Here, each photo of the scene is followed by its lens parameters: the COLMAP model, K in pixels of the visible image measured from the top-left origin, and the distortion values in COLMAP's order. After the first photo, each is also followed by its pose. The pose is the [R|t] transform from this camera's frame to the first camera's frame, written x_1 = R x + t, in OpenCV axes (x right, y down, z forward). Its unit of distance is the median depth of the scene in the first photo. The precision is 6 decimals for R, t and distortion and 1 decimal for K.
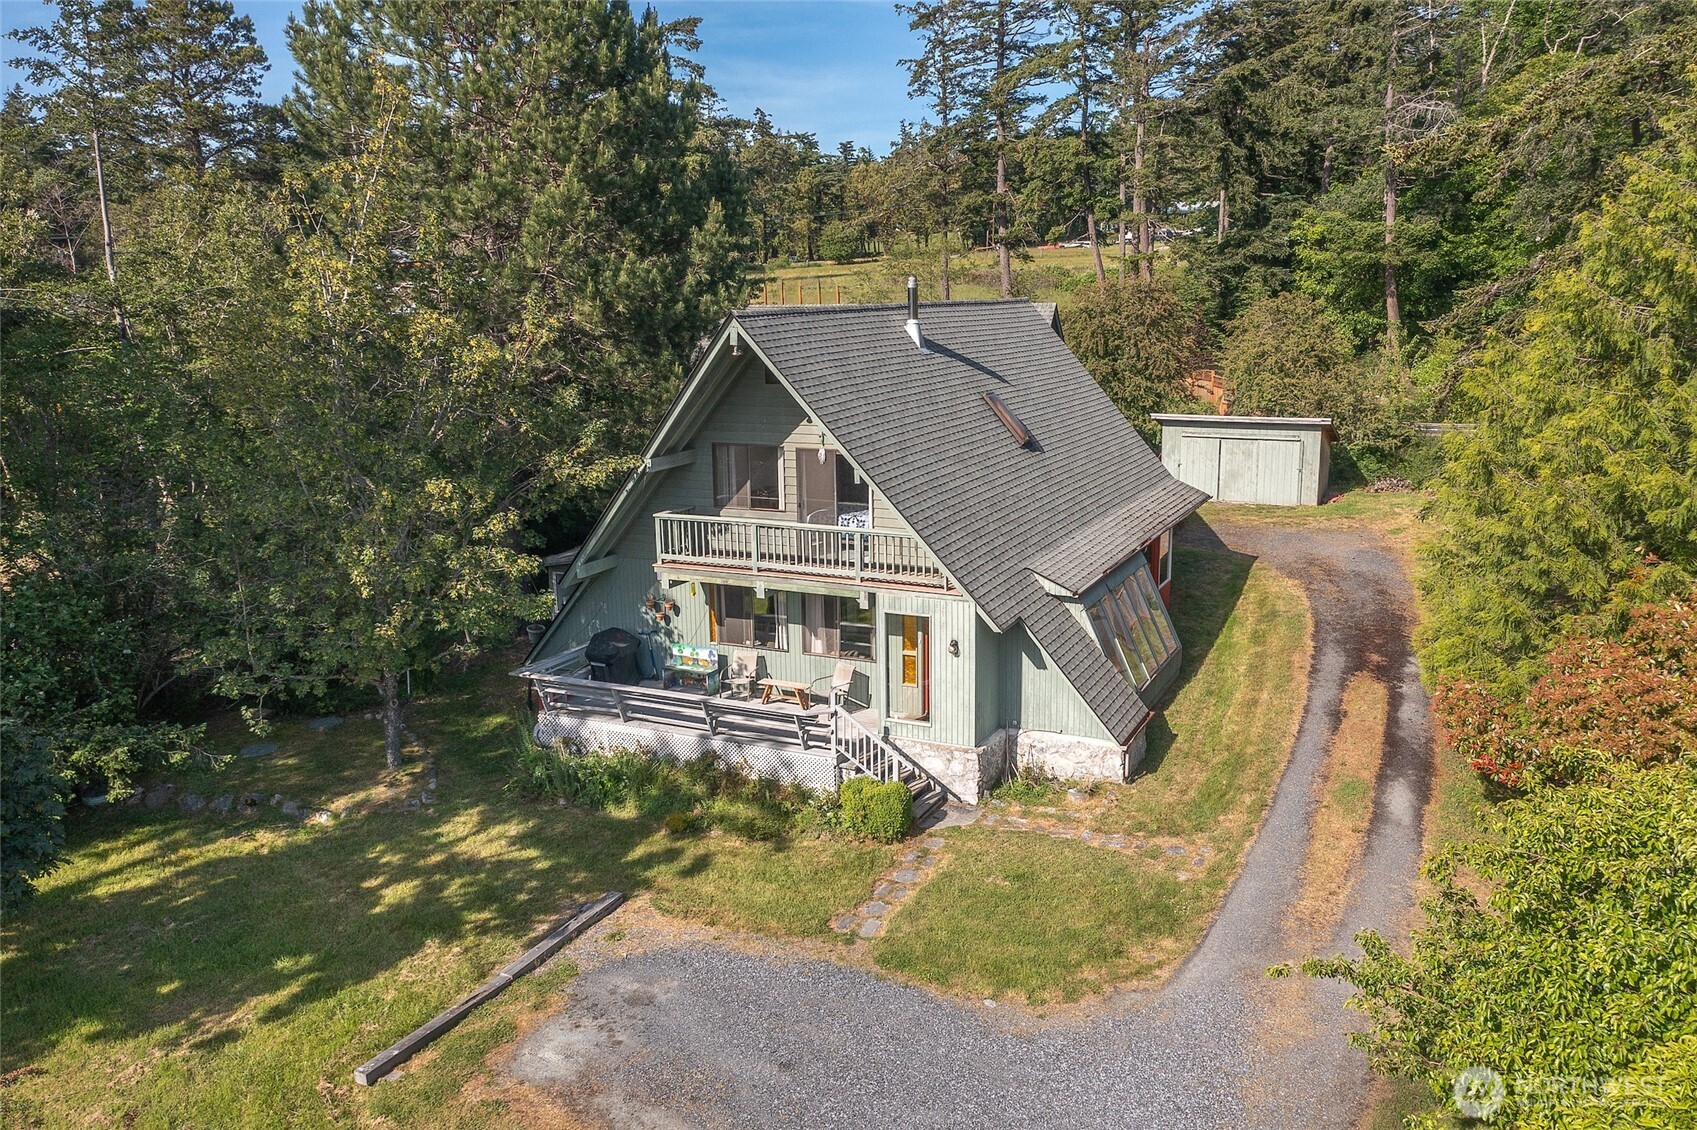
lens RADIAL K [[1337.4, 0, 850.4], [0, 1337.4, 564.3], [0, 0, 1]] dist [-0.006868, 0.009236]
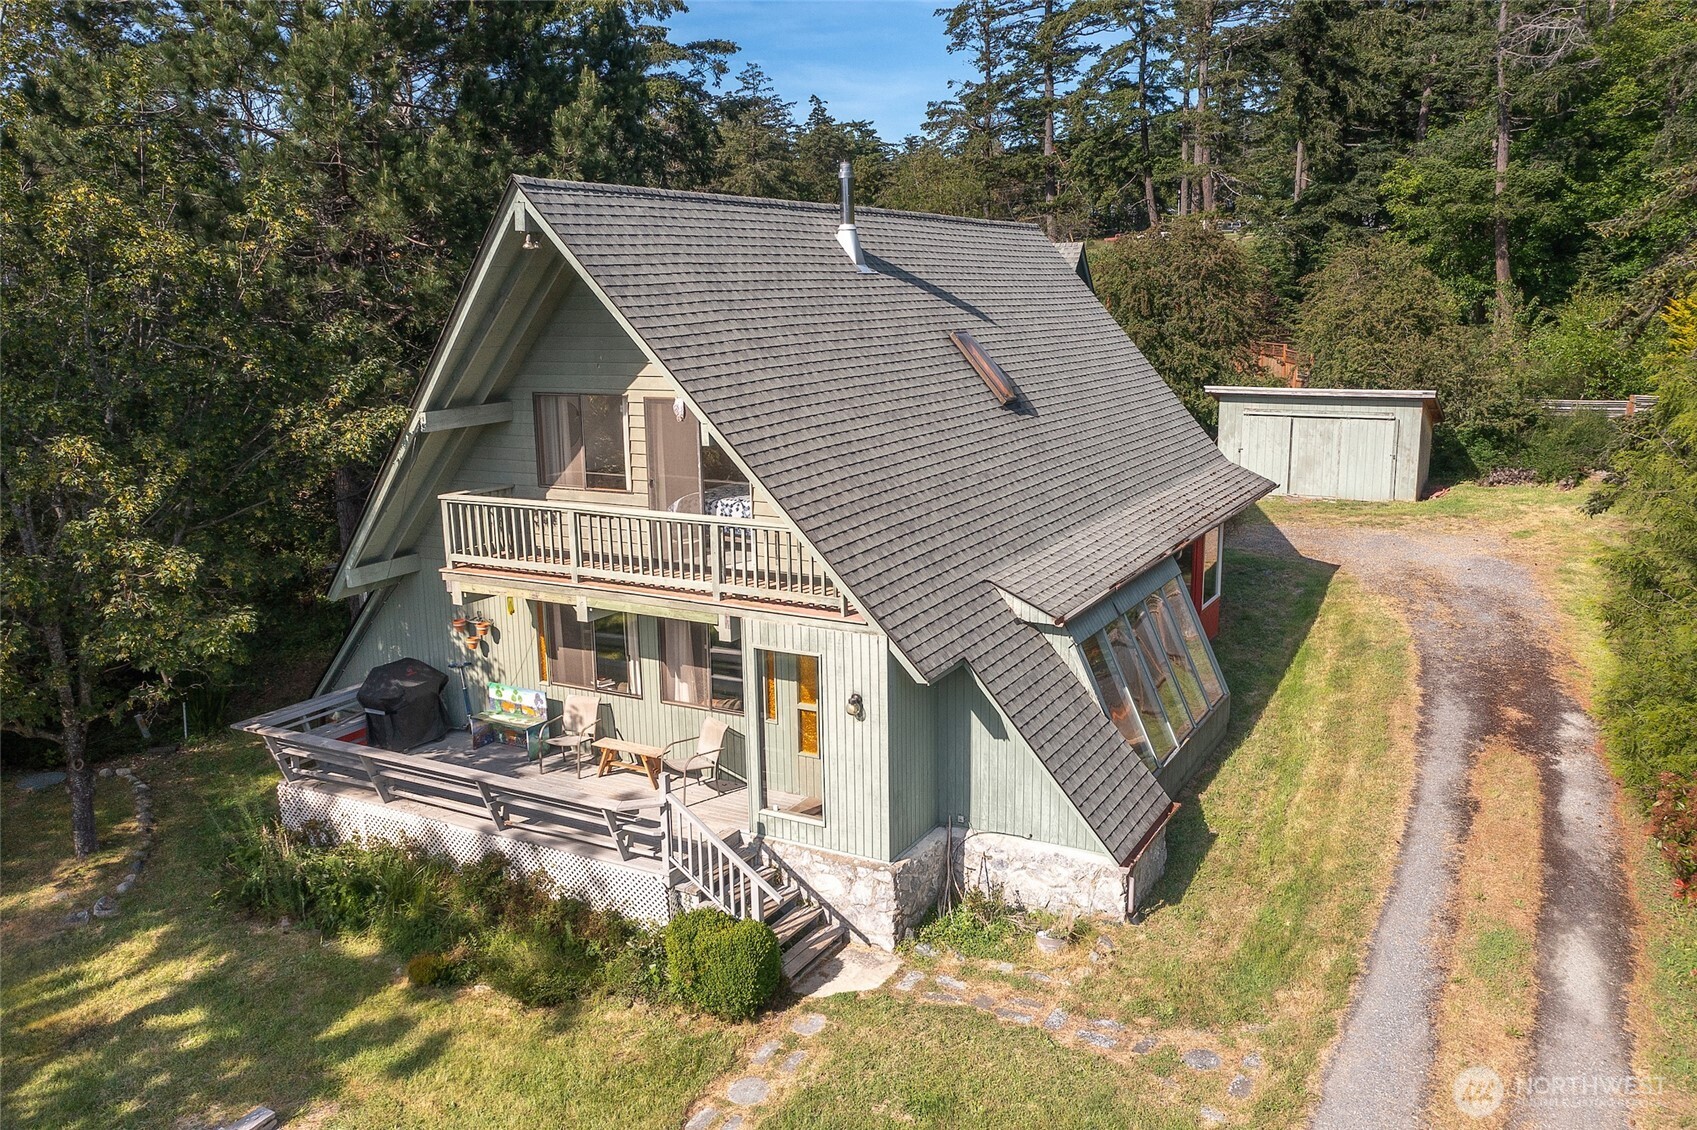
lens RADIAL K [[1337.4, 0, 844.4], [0, 1337.4, 566.4], [0, 0, 1]] dist [-0.006868, 0.009236]
pose [[0.998418, 0.010253, -0.055283, 0.093949], [-0.010270, 0.999947, -0.000024, -0.003270], [0.055280, 0.000592, 0.998471, 0.323724]]
